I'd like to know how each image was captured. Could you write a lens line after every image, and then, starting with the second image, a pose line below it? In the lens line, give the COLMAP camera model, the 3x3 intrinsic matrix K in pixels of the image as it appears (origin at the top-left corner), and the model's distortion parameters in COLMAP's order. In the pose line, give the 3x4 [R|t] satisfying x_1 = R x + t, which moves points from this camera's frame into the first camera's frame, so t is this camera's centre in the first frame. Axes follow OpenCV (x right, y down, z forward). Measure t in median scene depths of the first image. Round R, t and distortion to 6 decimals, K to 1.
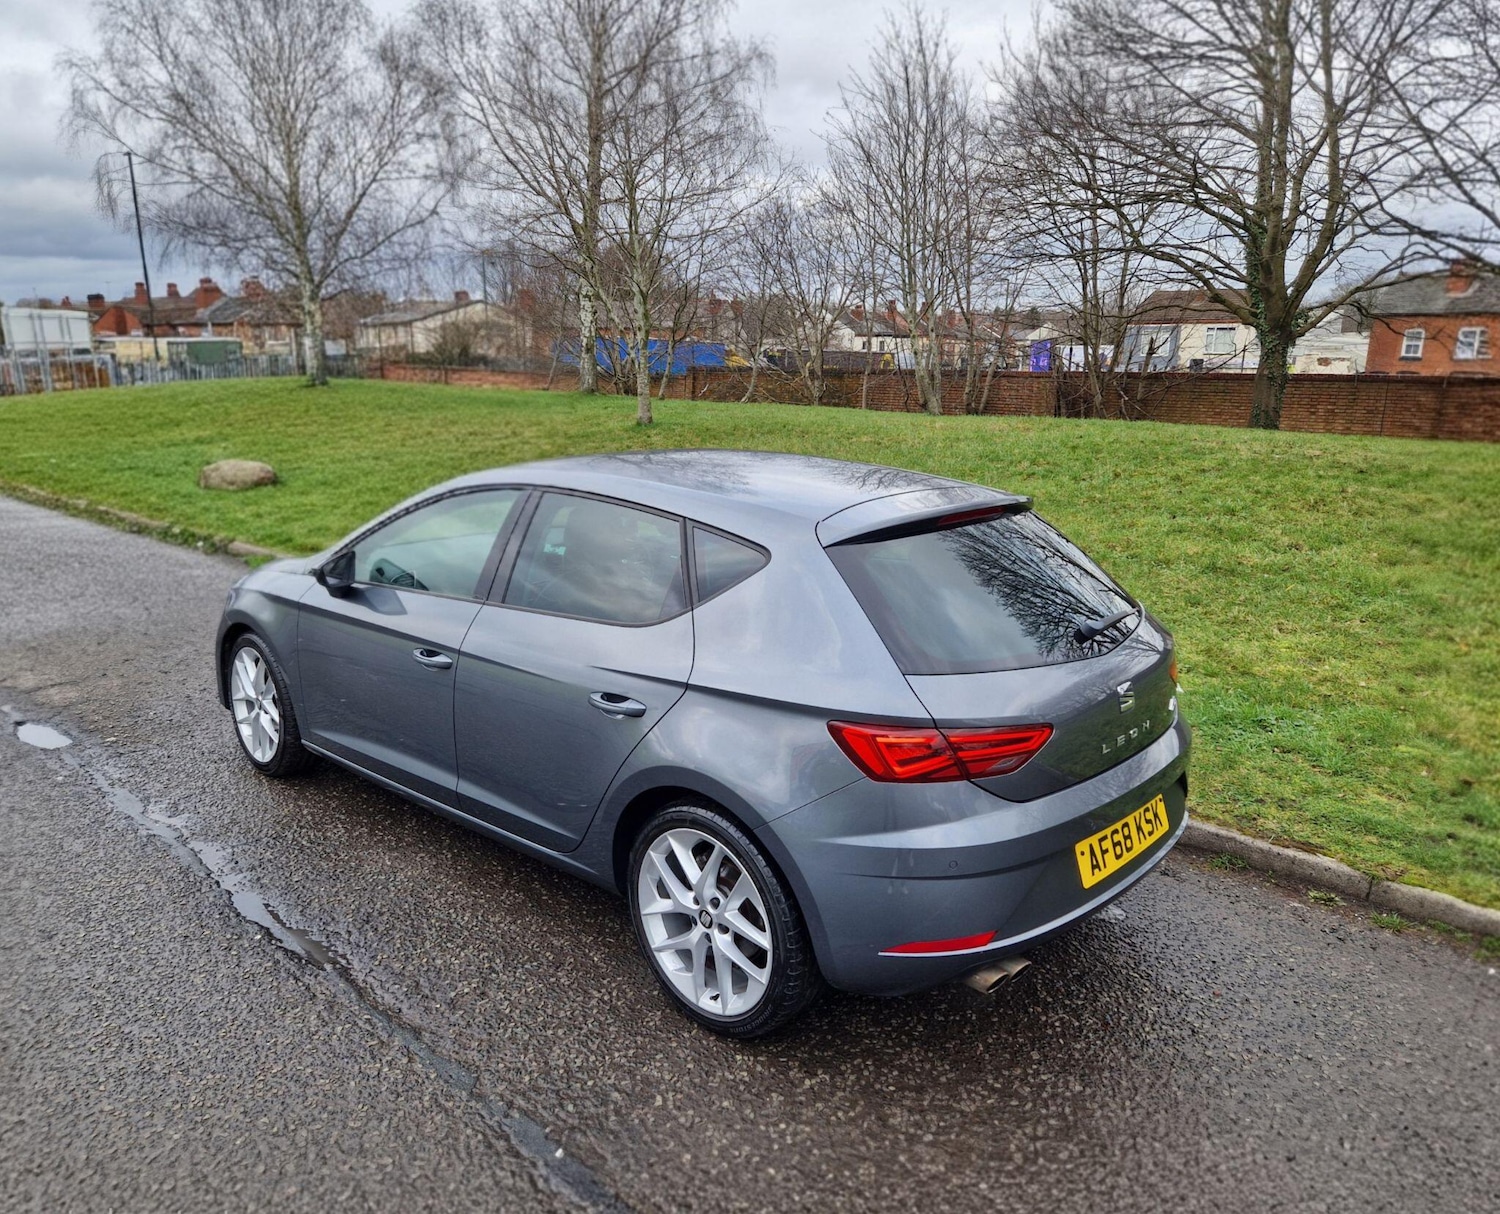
lens RADIAL K [[1146.1, 0, 708.4], [0, 1146.1, 606.6], [0, 0, 1]] dist [0.086346, -0.079017]
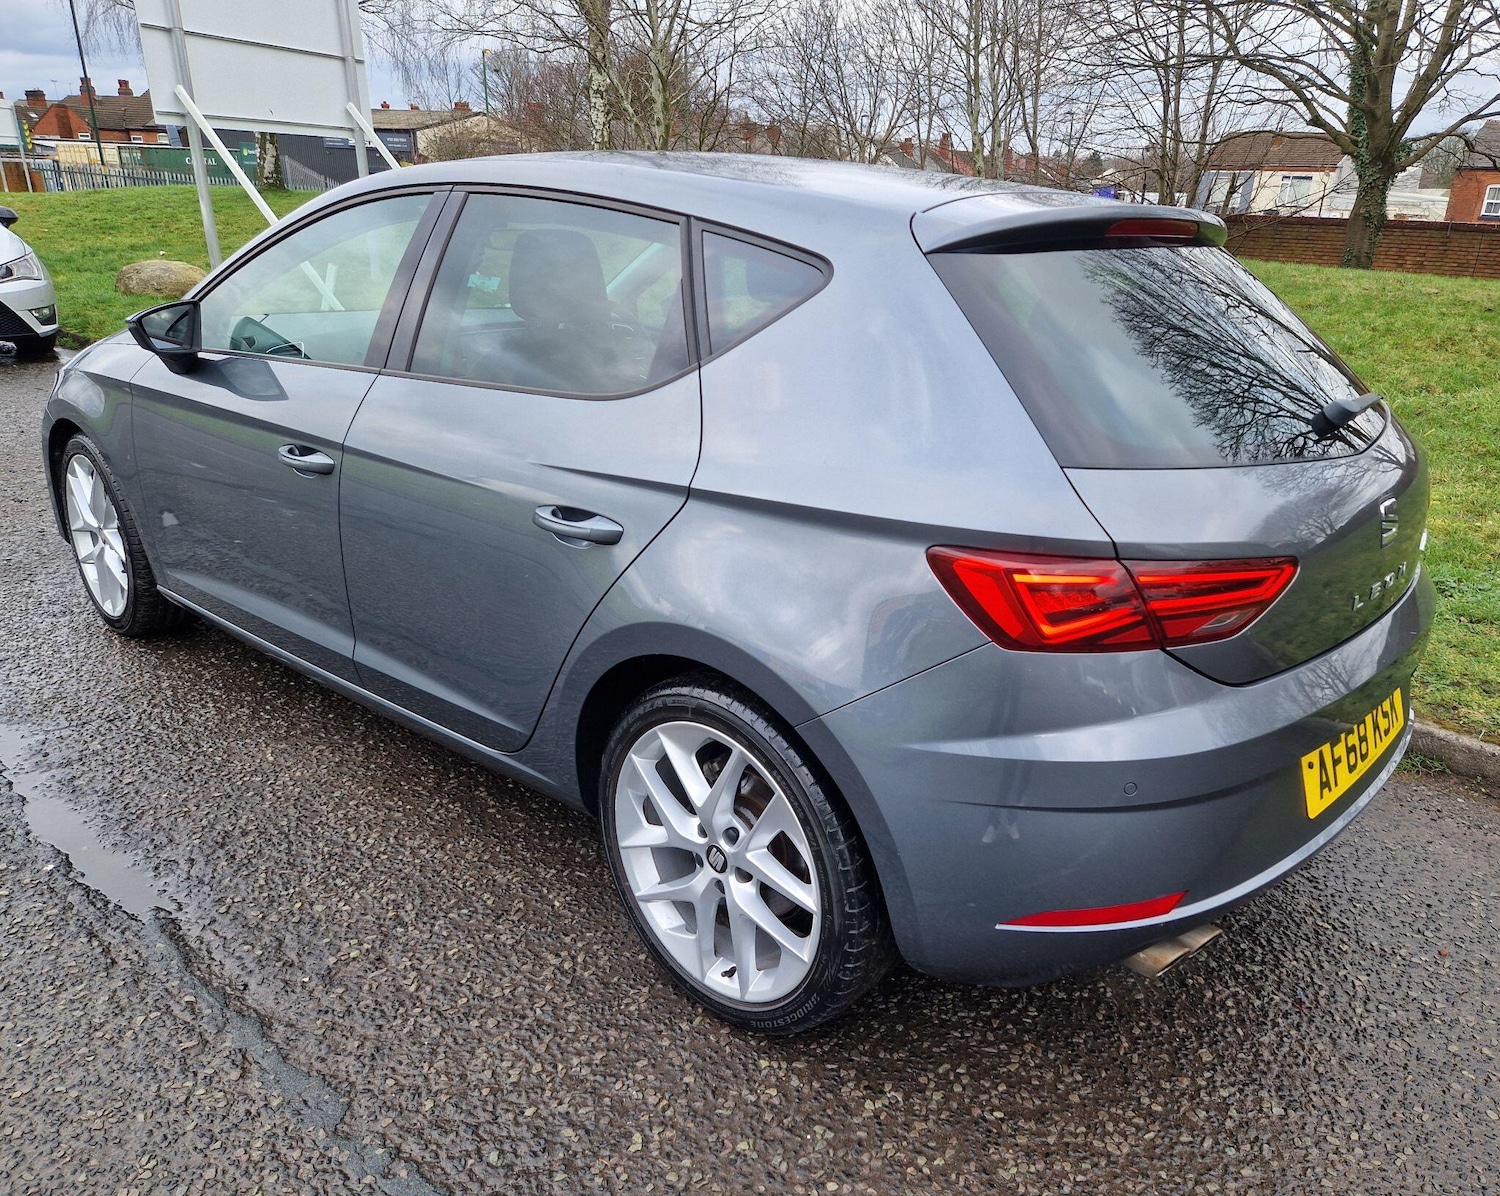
lens RADIAL K [[1139.8, 0, 804.6], [0, 1139.8, 651.9], [0, 0, 1]] dist [0.082249, -0.073184]
pose [[0.998152, 0.013373, 0.059271, 0.006951], [-0.021781, 0.989402, 0.143562, 0.061308], [-0.056723, -0.144588, 0.987865, 0.367472]]
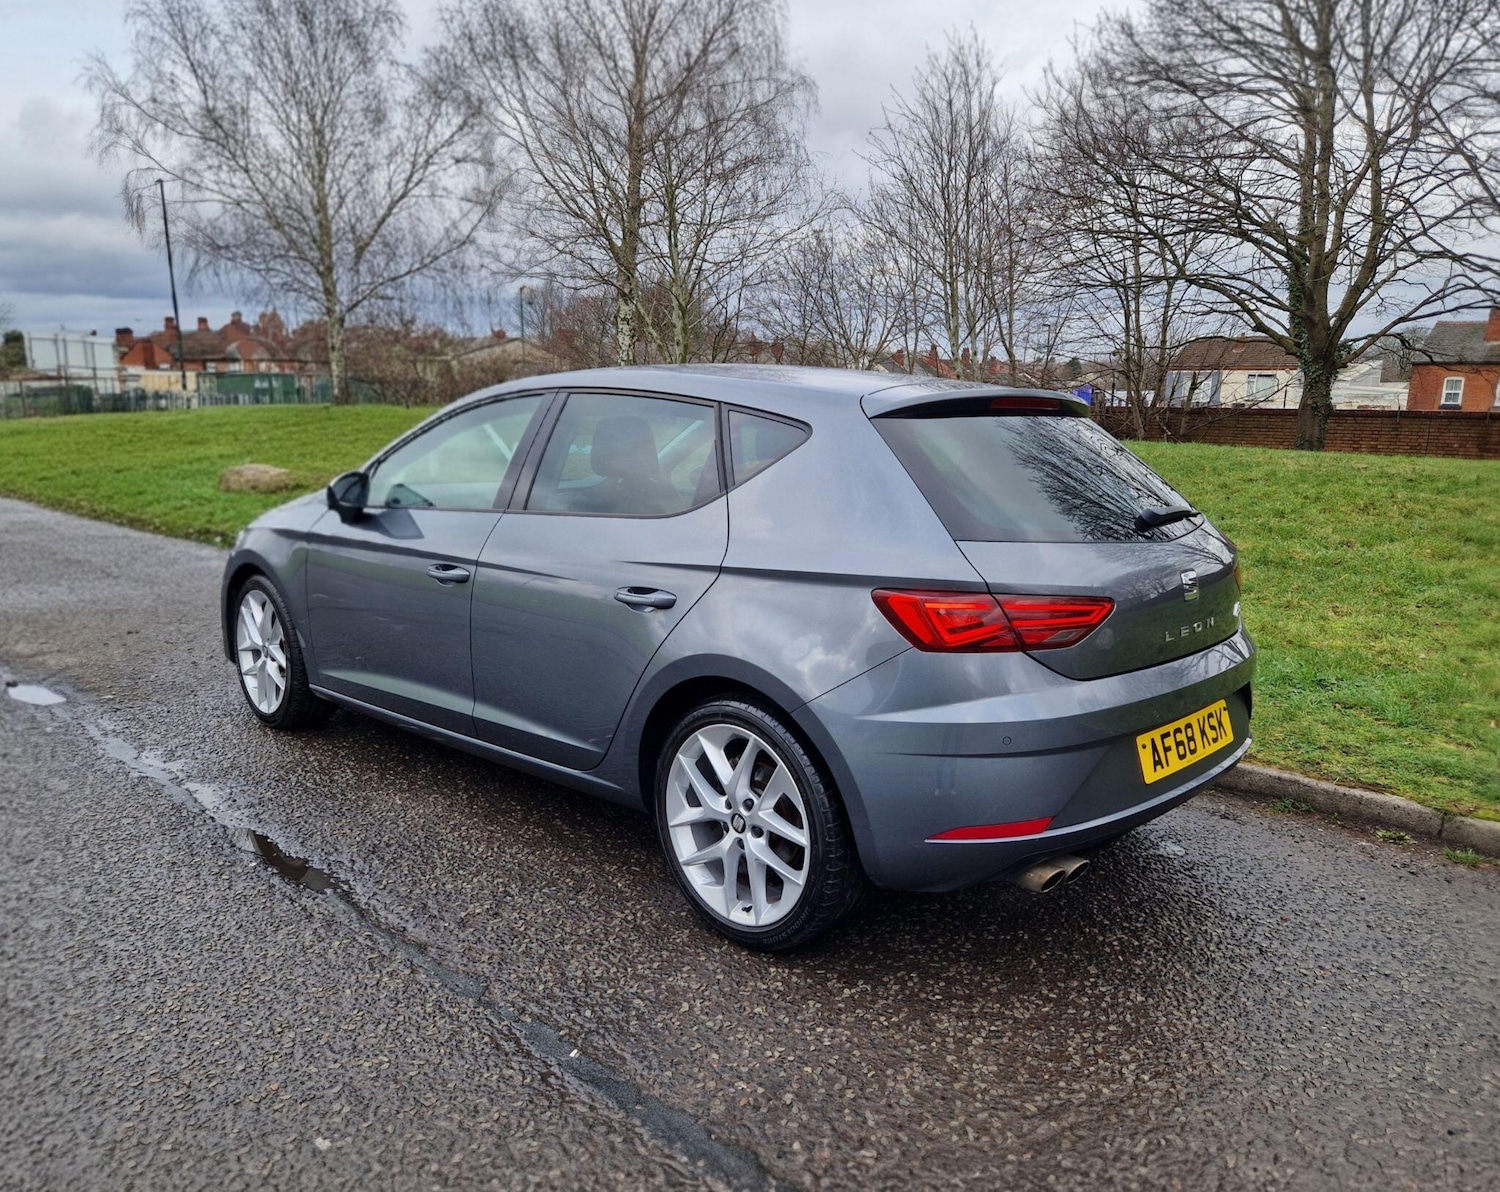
lens RADIAL K [[1157.8, 0, 767.8], [0, 1157.8, 635.0], [0, 0, 1]] dist [0.084004, -0.075627]
pose [[0.999792, 0.009141, 0.018230, 0.002808], [-0.008486, 0.999327, -0.035675, 0.146771], [-0.018544, 0.035513, 0.999197, 0.061019]]
